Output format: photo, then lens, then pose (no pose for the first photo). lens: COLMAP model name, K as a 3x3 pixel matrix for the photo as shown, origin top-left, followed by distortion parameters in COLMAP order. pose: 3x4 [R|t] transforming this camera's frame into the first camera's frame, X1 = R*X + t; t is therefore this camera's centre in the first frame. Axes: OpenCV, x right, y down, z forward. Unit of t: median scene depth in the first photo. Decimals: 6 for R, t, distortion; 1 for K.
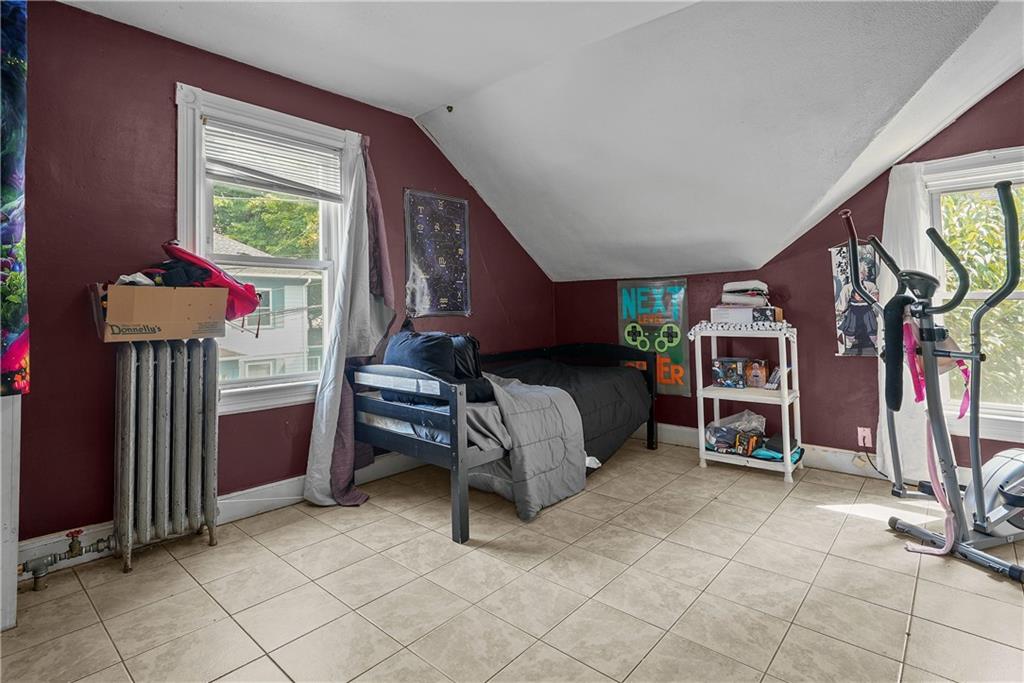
lens RADIAL K [[504.7, 0, 509.5], [0, 504.7, 282.0], [0, 0, 1]] dist [-0.003693, 0.000000]
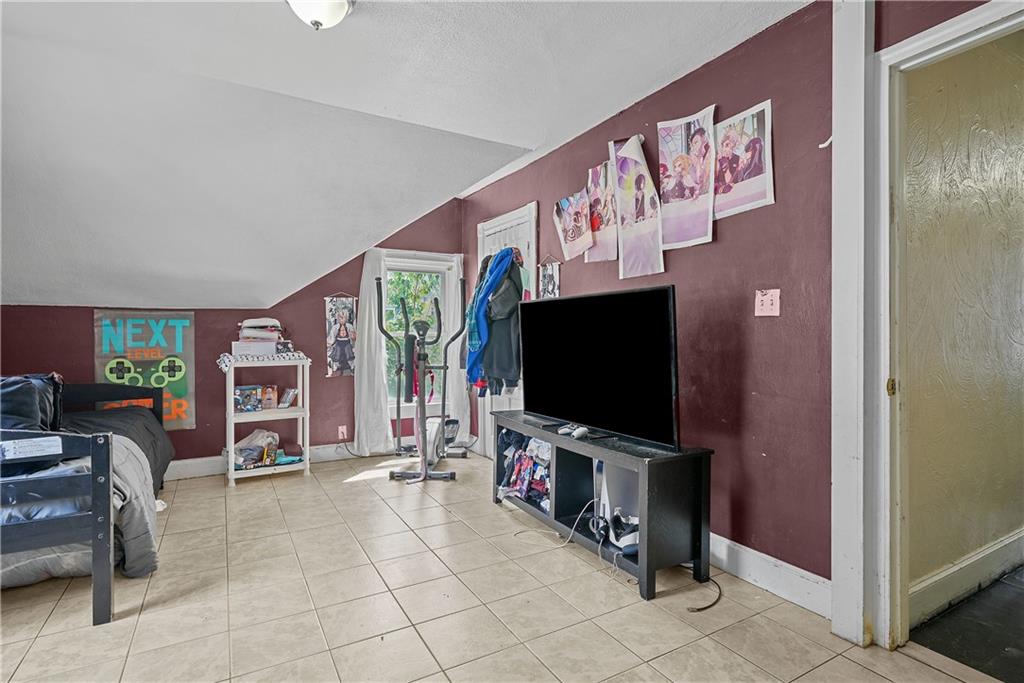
lens RADIAL K [[492.2, 0, 514.5], [0, 492.2, 335.9], [0, 0, 1]] dist [-0.001082, 0.000231]
pose [[0.338948, 0.014983, 0.940686, -0.434786], [-0.049884, 0.998753, 0.002067, 0.007819], [-0.939482, -0.047626, 0.339273, 0.080076]]
